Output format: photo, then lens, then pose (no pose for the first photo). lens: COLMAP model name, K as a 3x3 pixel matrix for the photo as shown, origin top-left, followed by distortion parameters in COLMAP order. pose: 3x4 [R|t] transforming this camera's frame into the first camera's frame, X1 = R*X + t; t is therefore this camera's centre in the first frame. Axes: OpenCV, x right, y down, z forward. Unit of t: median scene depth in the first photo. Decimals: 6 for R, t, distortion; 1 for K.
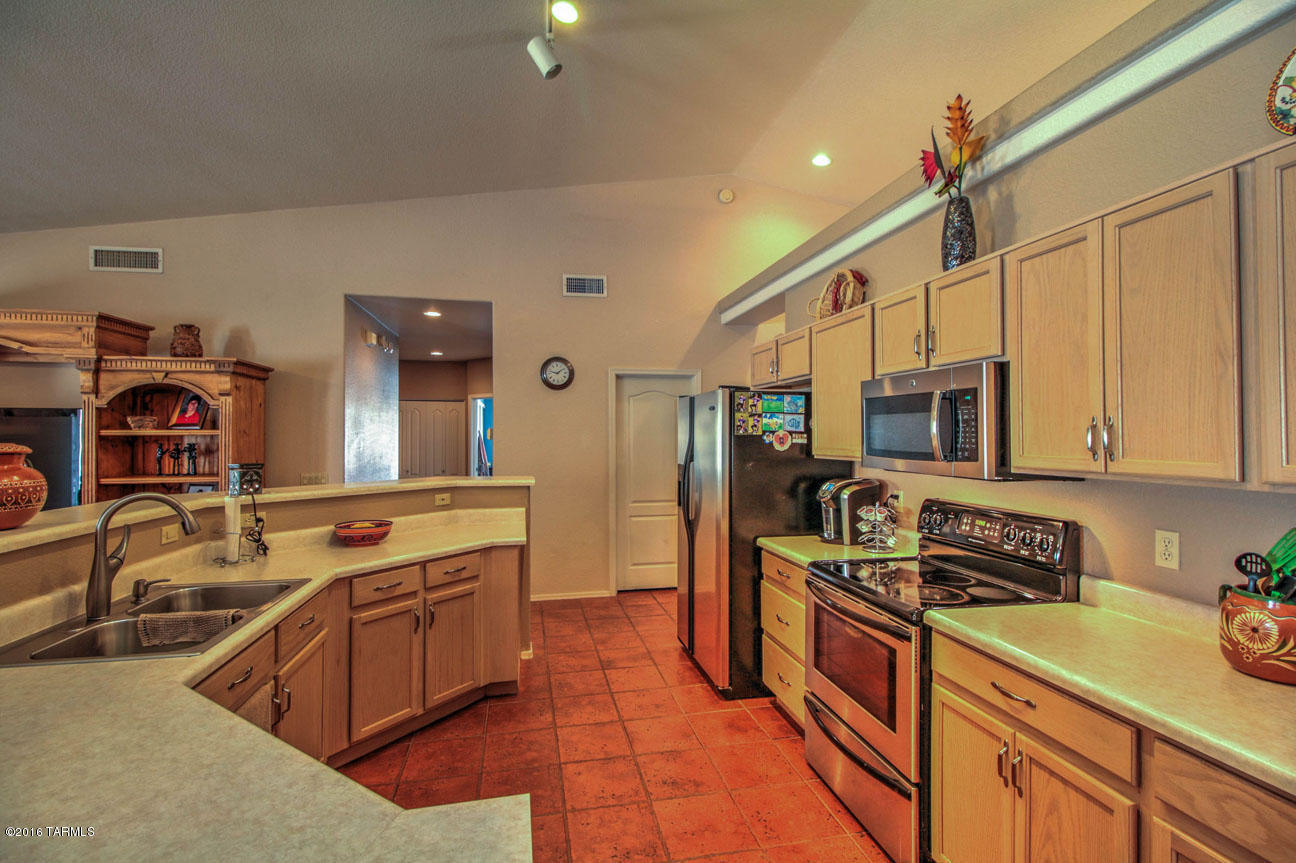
lens RADIAL K [[593.2, 0, 649.7], [0, 593.2, 433.7], [0, 0, 1]] dist [0.020673, -0.011650]
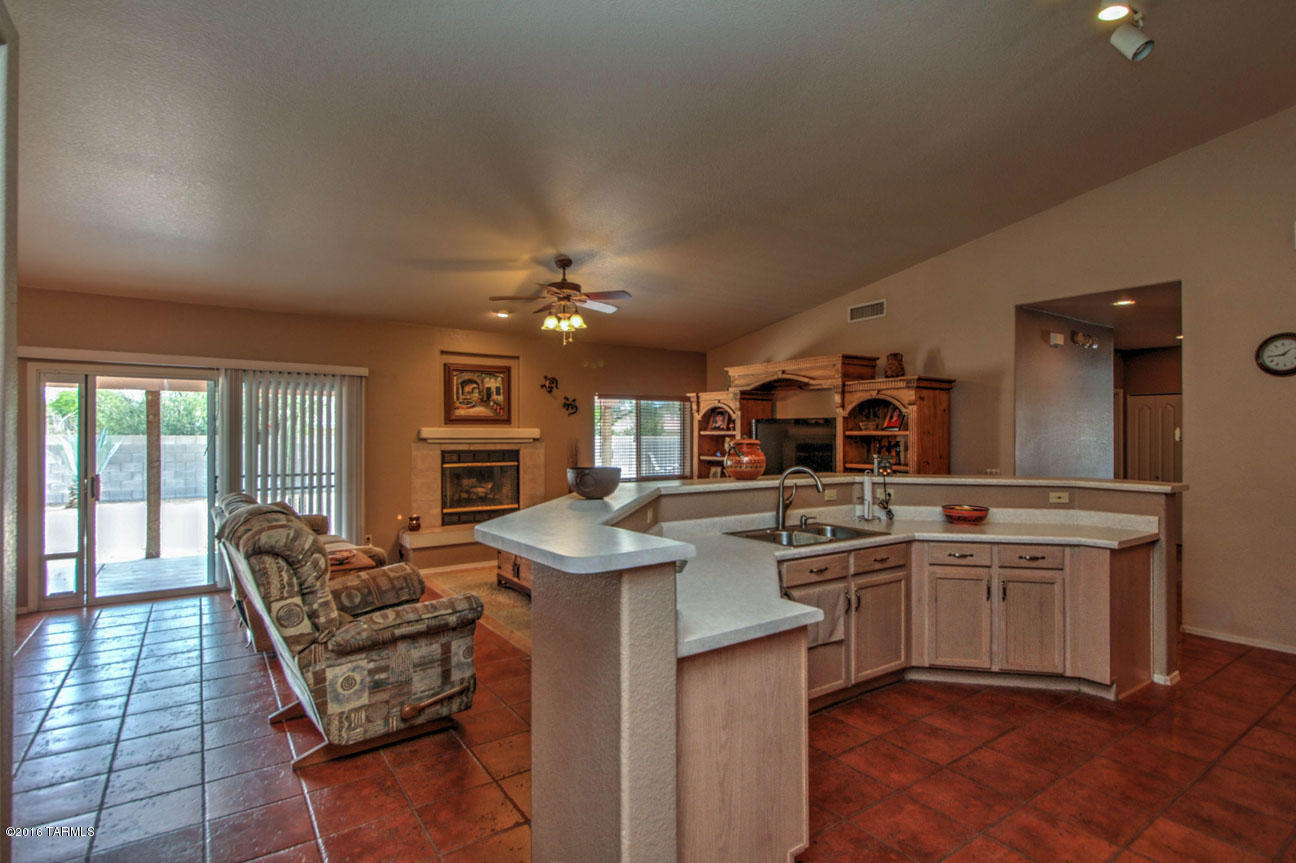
lens RADIAL K [[652.4, 0, 644.4], [0, 652.4, 432.7], [0, 0, 1]] dist [0.001334, 0.000159]
pose [[0.394796, -0.001234, -0.918768, 0.370042], [0.000526, 0.999999, -0.001117, -0.001556], [0.918769, -0.000042, 0.394796, -0.105110]]
